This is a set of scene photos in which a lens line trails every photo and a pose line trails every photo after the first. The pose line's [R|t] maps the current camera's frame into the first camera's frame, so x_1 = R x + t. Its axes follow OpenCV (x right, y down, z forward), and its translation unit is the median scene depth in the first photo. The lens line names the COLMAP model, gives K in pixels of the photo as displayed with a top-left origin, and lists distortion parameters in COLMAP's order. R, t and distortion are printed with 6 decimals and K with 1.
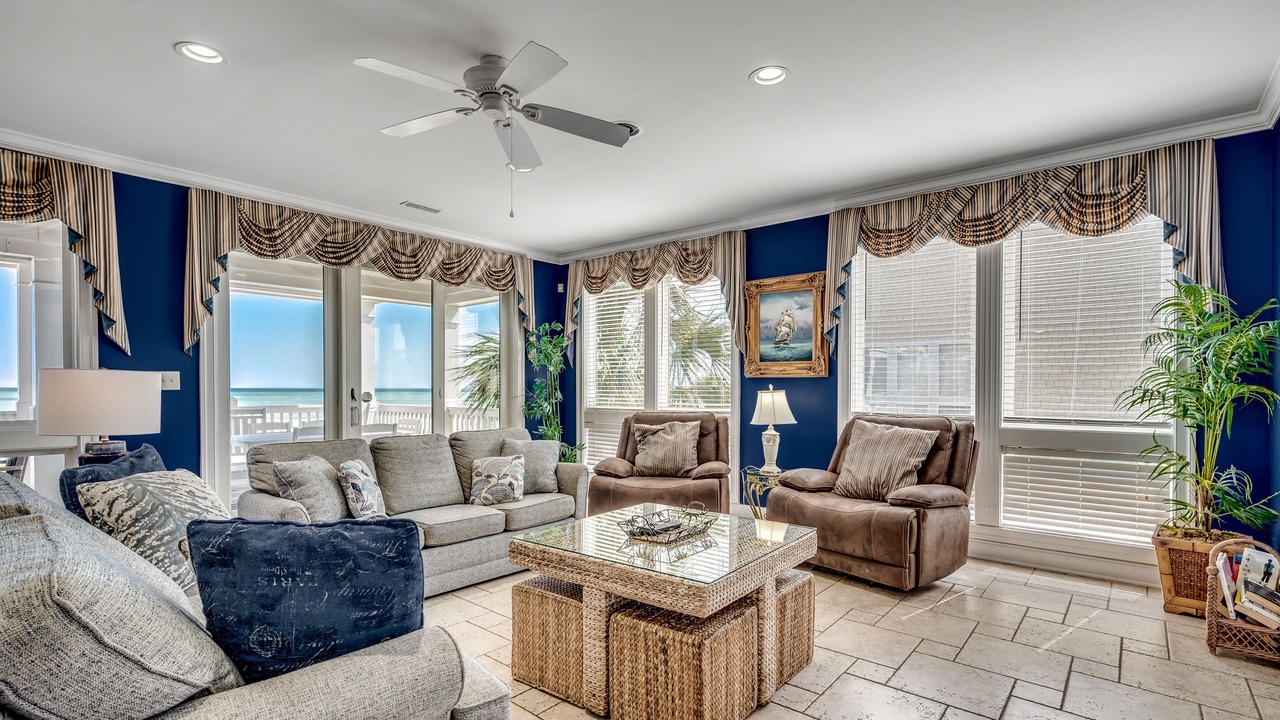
lens RADIAL K [[585.5, 0, 652.4], [0, 585.5, 389.8], [0, 0, 1]] dist [0.000119, -0.000407]
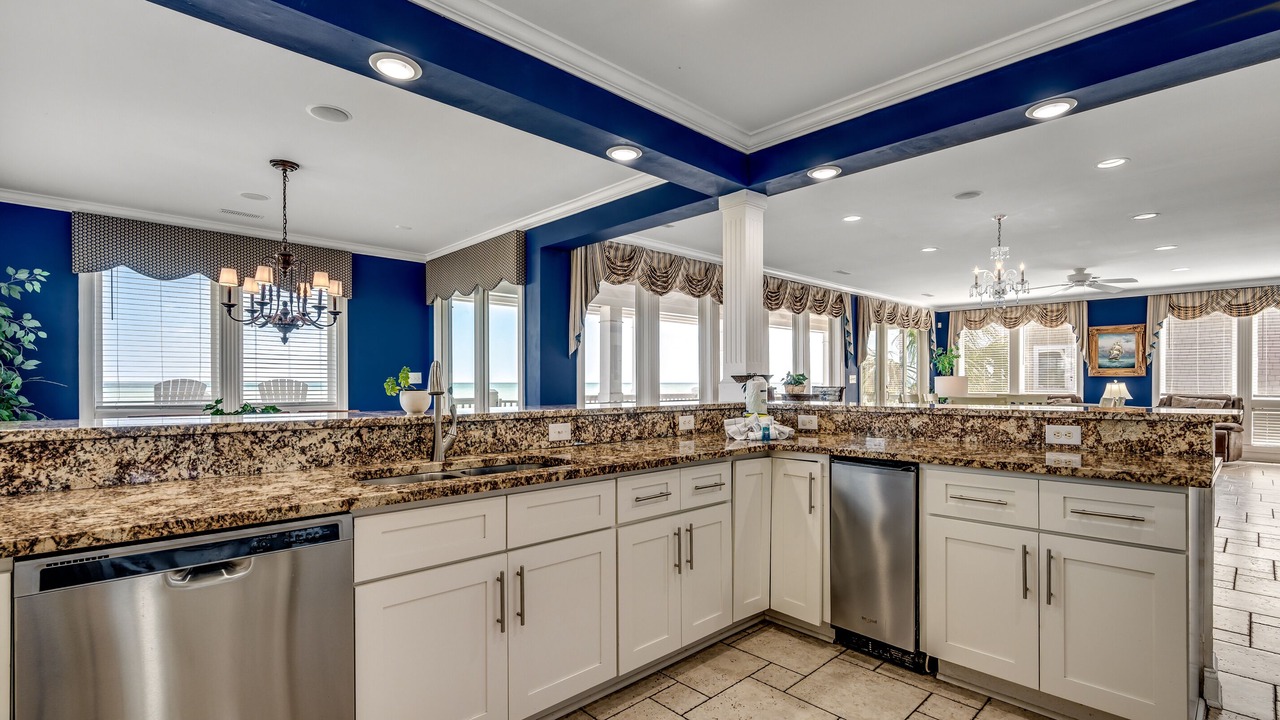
lens RADIAL K [[585.5, 0, 645.9], [0, 585.5, 383.7], [0, 0, 1]] dist [0.000119, -0.000407]
pose [[0.991897, 0.002145, -0.127023, -1.345494], [-0.002185, 0.999998, -0.000176, 0.009311], [0.127023, 0.000452, 0.991900, -1.429294]]
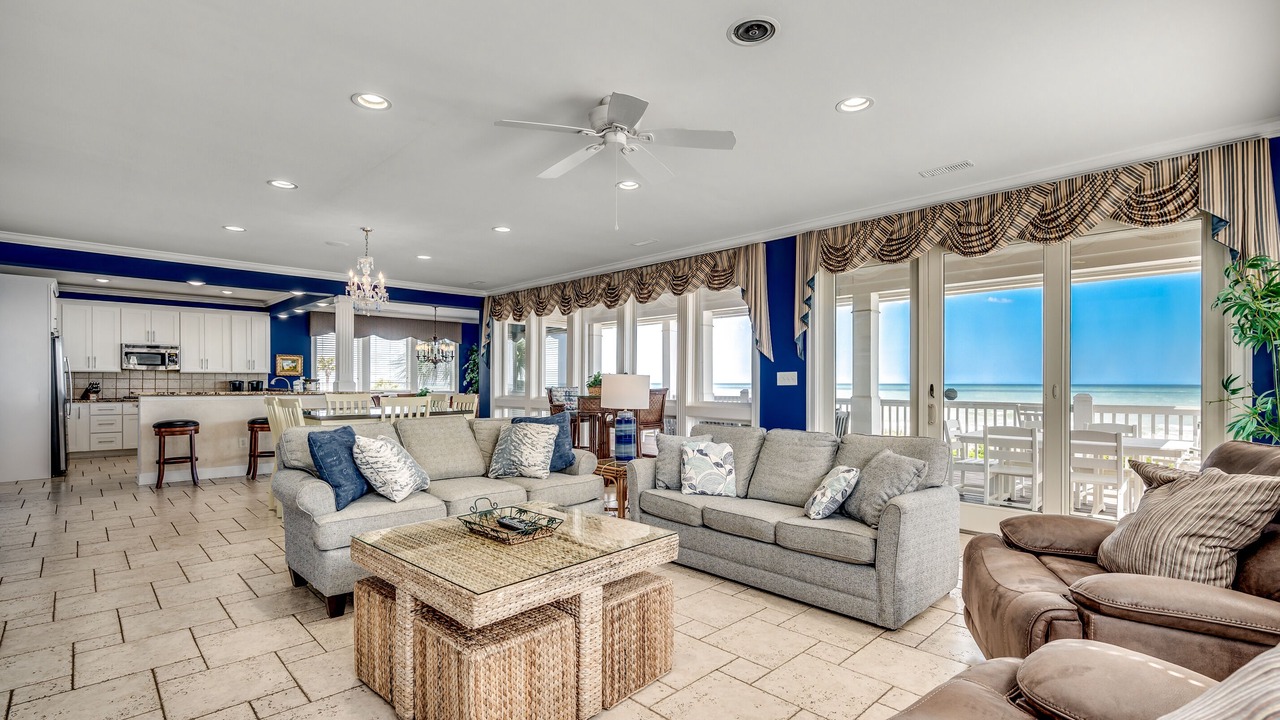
lens RADIAL K [[585.5, 0, 648.3], [0, 585.5, 386.0], [0, 0, 1]] dist [0.000119, -0.000407]
pose [[-0.111009, 0.008658, -0.993782, 0.489748], [-0.006363, 0.999935, 0.009422, -0.006092], [0.993799, 0.007369, -0.110947, 0.670440]]
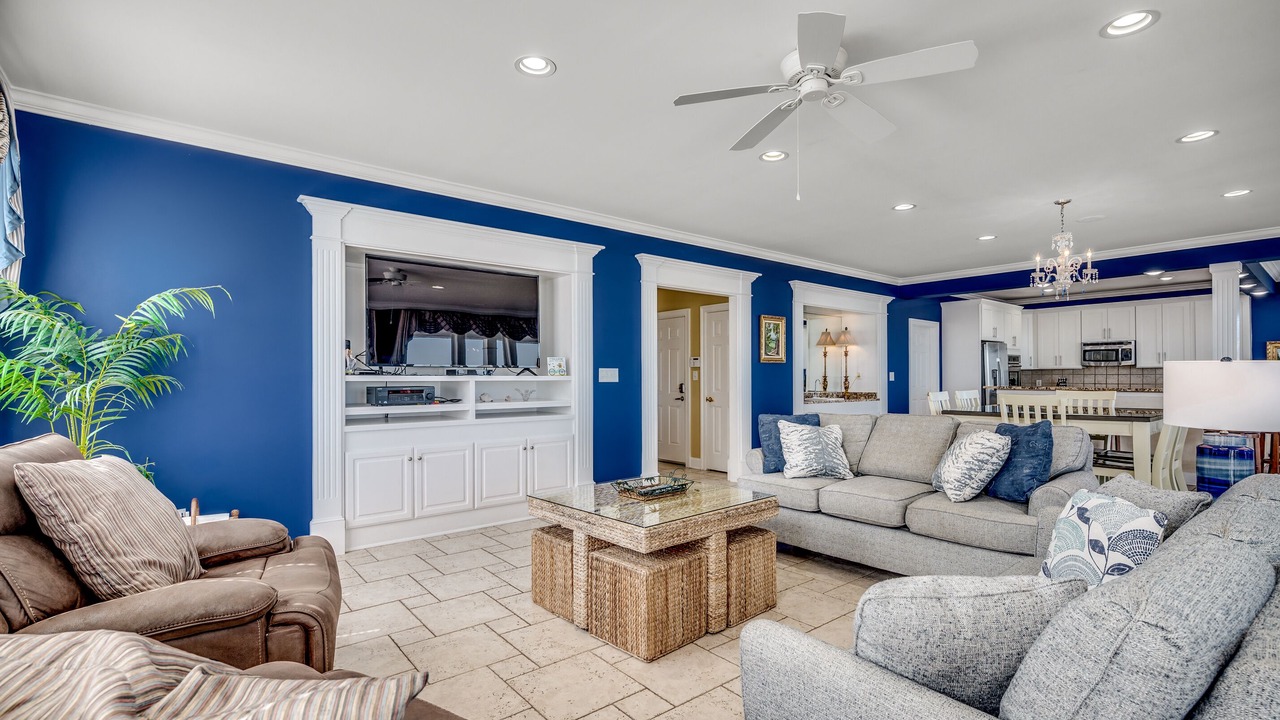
lens RADIAL K [[585.5, 0, 637.6], [0, 585.5, 371.9], [0, 0, 1]] dist [0.000119, -0.000407]
pose [[-0.976102, 0.008254, 0.217154, -0.208167], [0.006960, 0.999953, -0.006727, -0.007925], [-0.217200, -0.005055, -0.976114, 1.210192]]
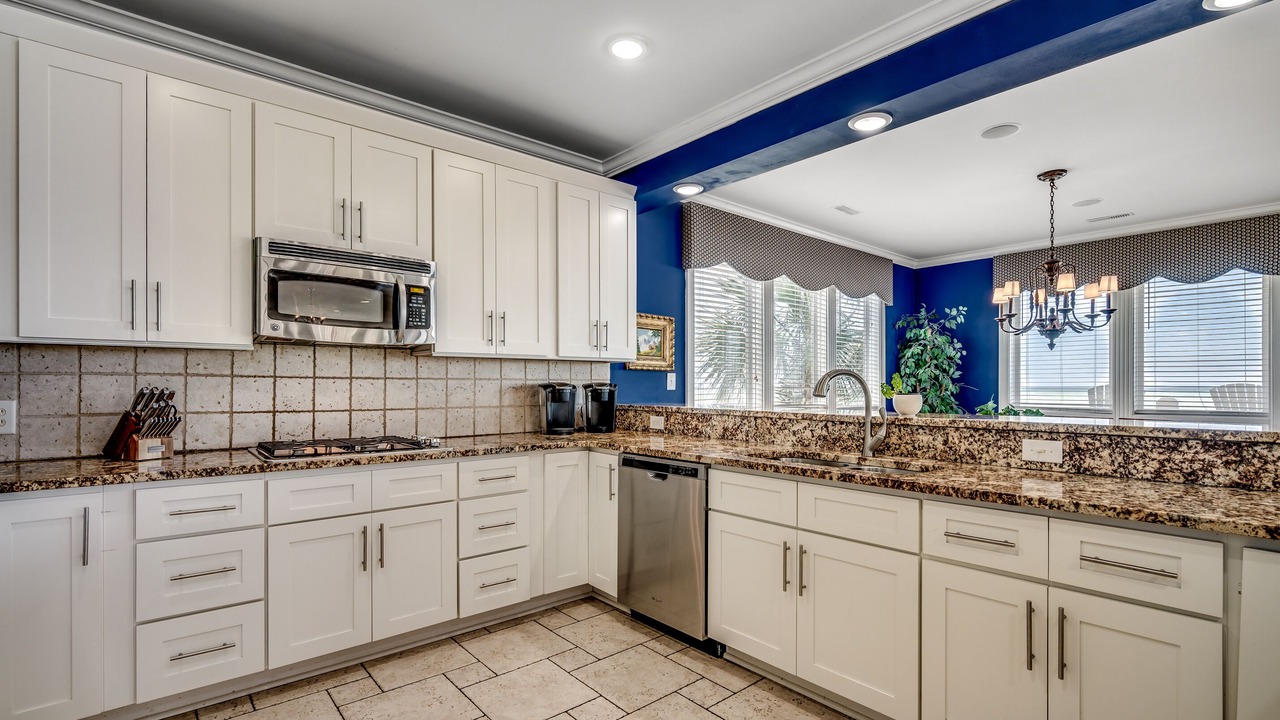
lens RADIAL K [[585.5, 0, 643.0], [0, 585.5, 384.1], [0, 0, 1]] dist [0.000119, -0.000407]
pose [[-0.175146, -0.002180, -0.984540, -0.979717], [-0.004408, 0.999989, -0.001430, 0.007362], [0.984533, 0.004089, -0.175154, -1.065444]]
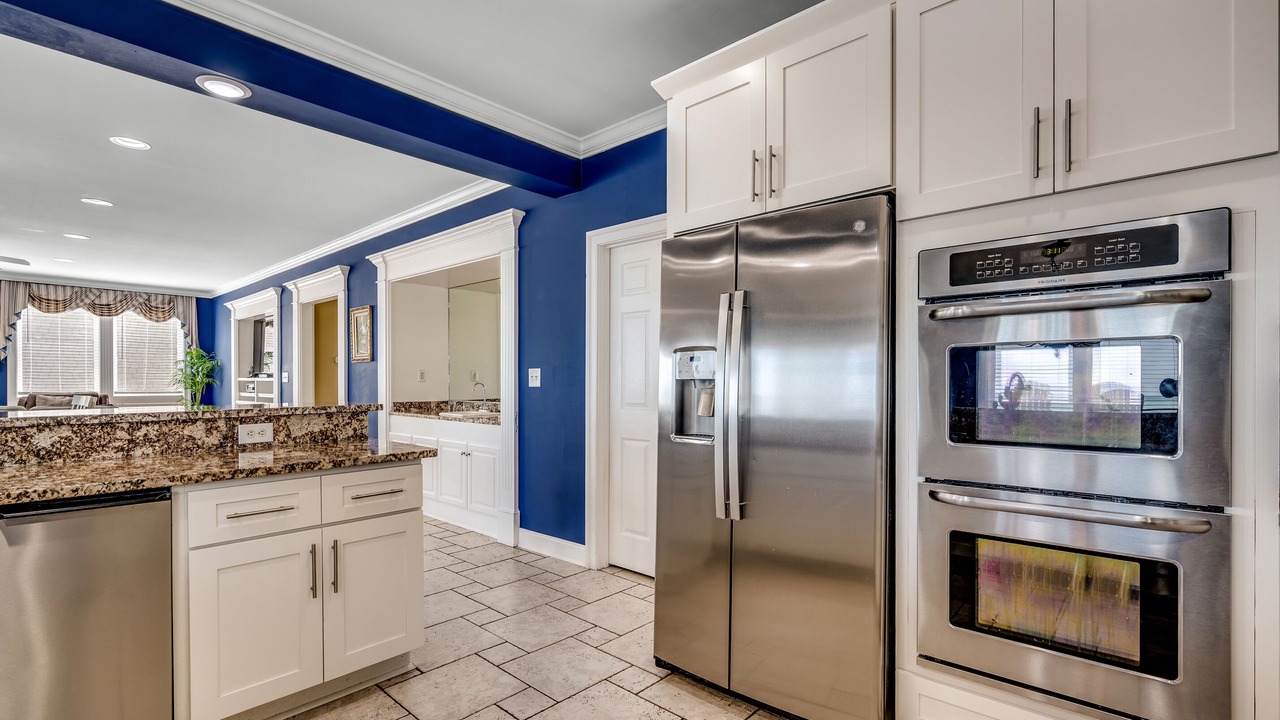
lens RADIAL K [[585.5, 0, 647.3], [0, 585.5, 384.1], [0, 0, 1]] dist [0.000119, -0.000407]
pose [[0.048806, -0.004063, 0.998800, -1.574245], [0.001646, 0.999991, 0.003987, 0.009449], [-0.998807, 0.001450, 0.048812, -1.191367]]
